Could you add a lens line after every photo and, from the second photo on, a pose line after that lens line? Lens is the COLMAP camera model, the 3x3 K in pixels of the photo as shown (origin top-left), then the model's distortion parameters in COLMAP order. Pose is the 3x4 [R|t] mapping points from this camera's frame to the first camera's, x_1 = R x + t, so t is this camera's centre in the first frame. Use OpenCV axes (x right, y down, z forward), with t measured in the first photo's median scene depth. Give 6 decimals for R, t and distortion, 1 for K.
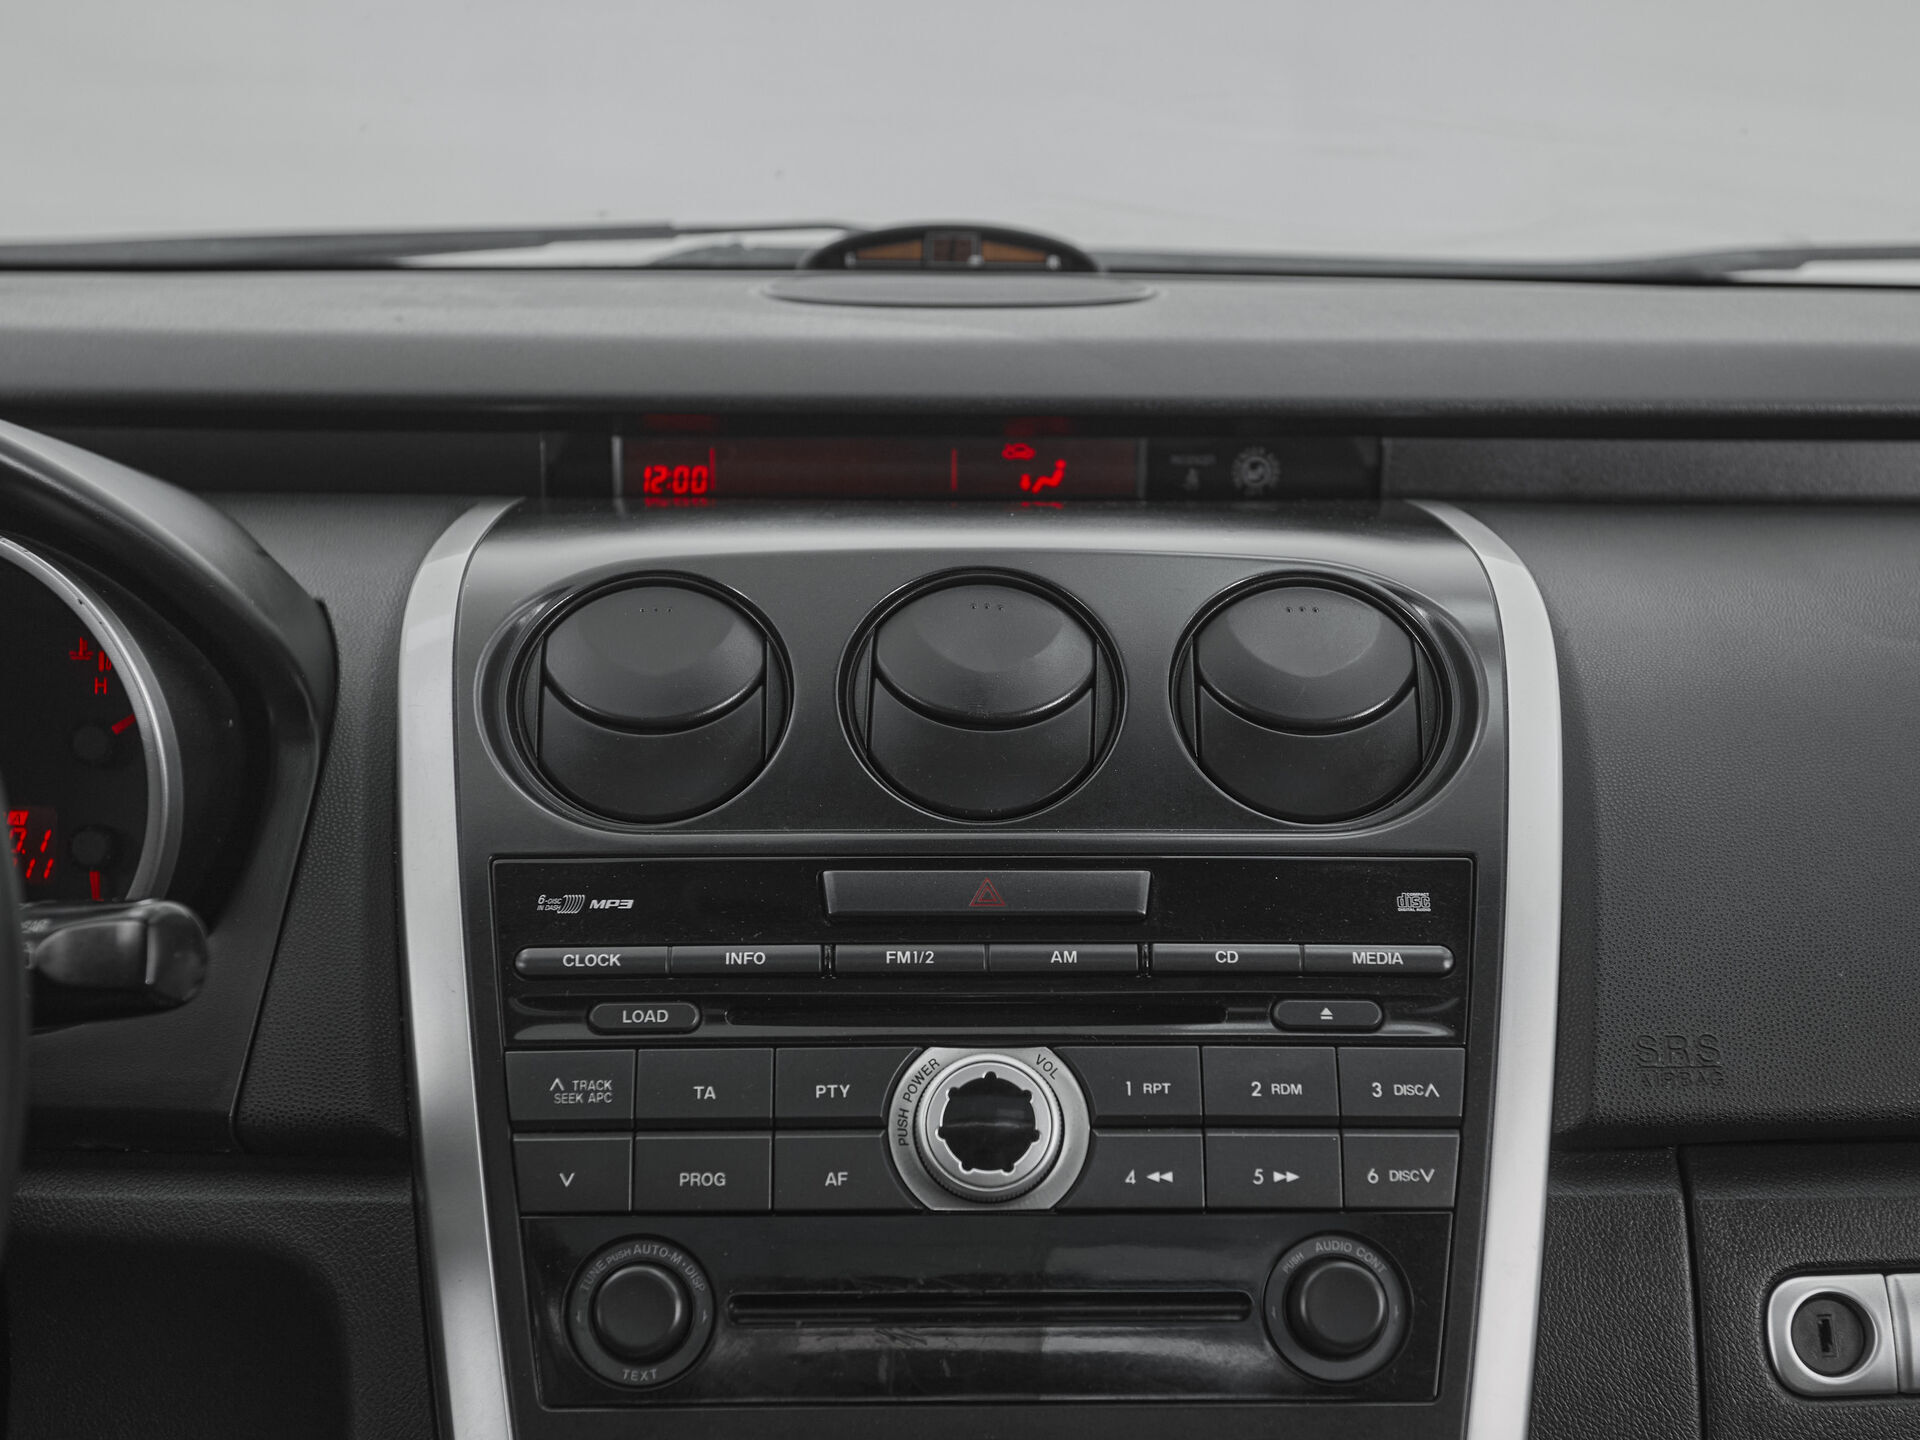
lens RADIAL K [[2670.5, 0, 905.7], [0, 2670.5, 851.3], [0, 0, 1]] dist [0.007573, 0.069099]
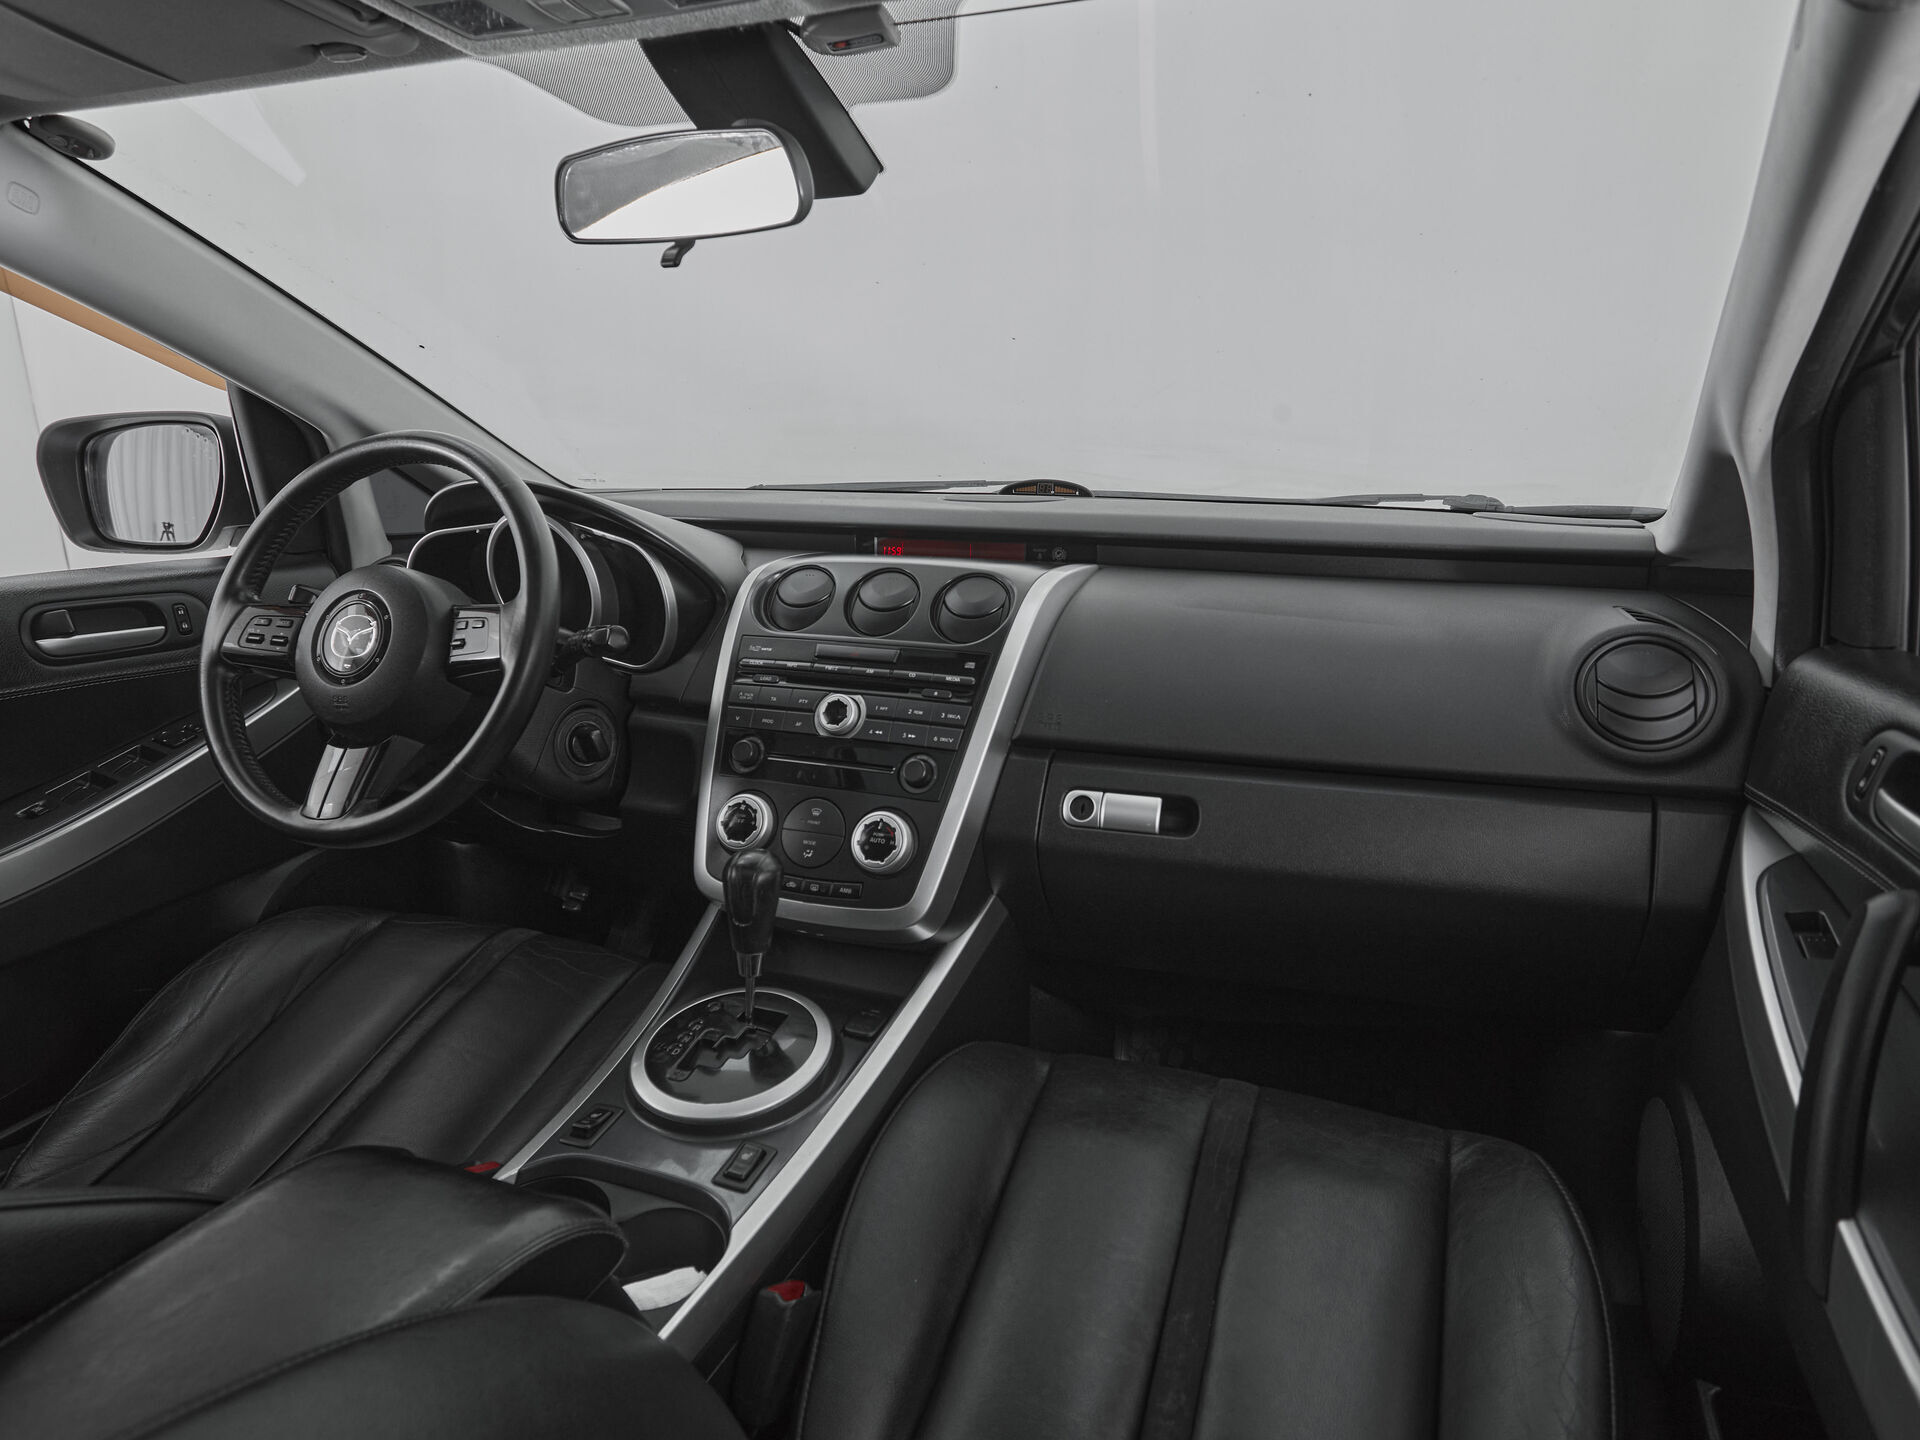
lens RADIAL K [[1027.1, 0, 954.2], [0, 1027.1, 705.0], [0, 0, 1]] dist [-0.001600, -0.000121]
pose [[0.931579, 0.088706, -0.352551, 0.643576], [-0.099916, 0.994902, -0.013688, 0.090395], [0.349539, 0.047977, 0.935693, -0.242339]]
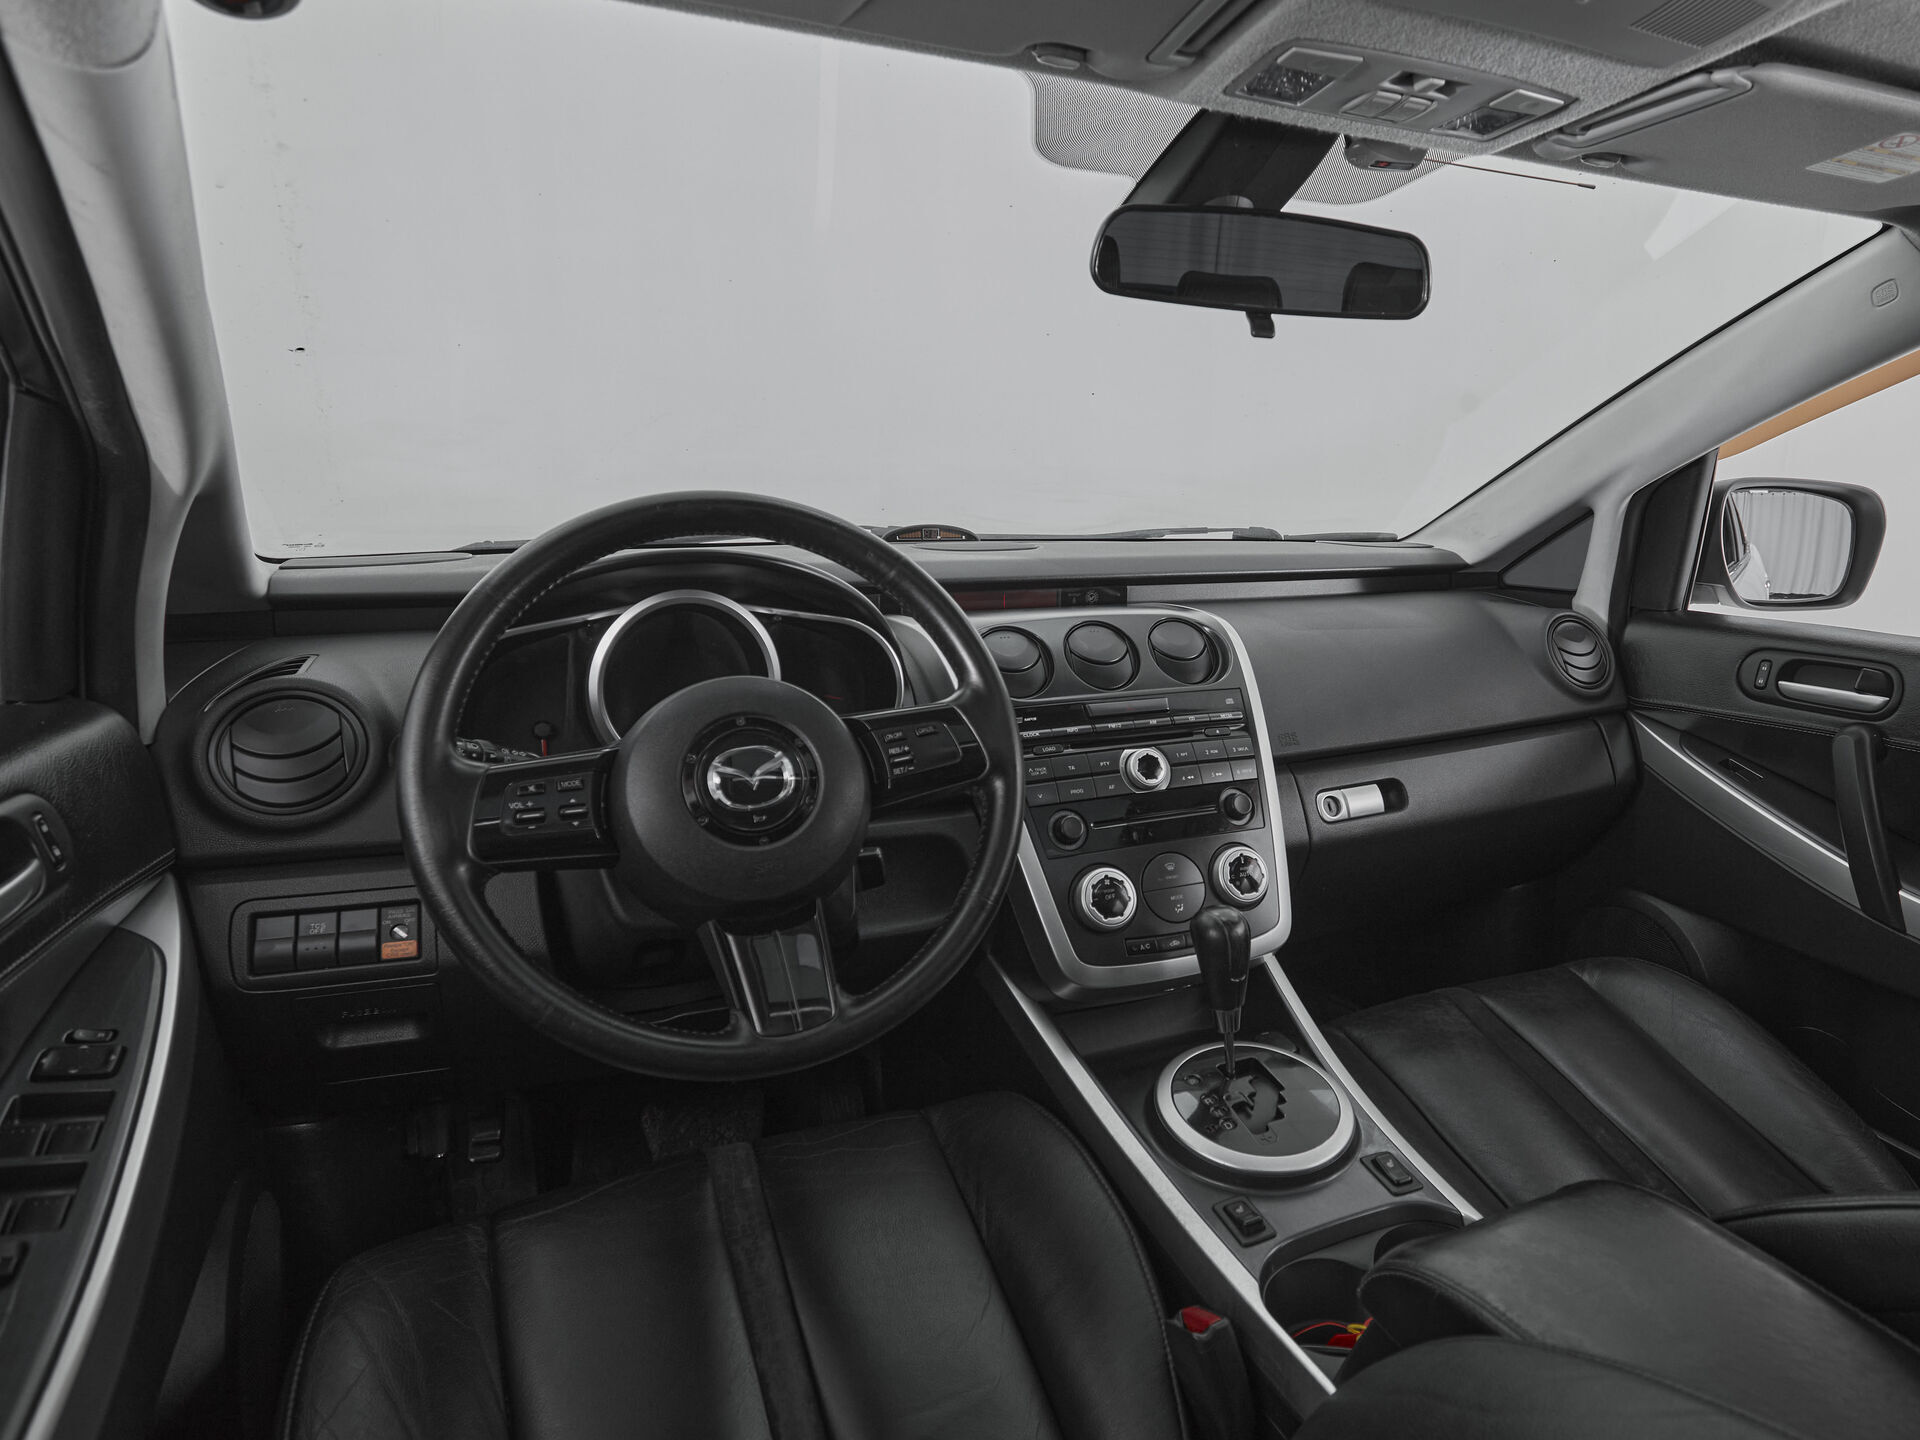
lens RADIAL K [[1120.6, 0, 1053.2], [0, 1120.6, 723.9], [0, 0, 1]] dist [-0.001862, -0.001349]
pose [[0.920221, -0.083056, 0.382485, -0.635881], [0.104479, 0.993892, -0.035545, 0.080189], [-0.377196, 0.072671, 0.923278, -0.344444]]
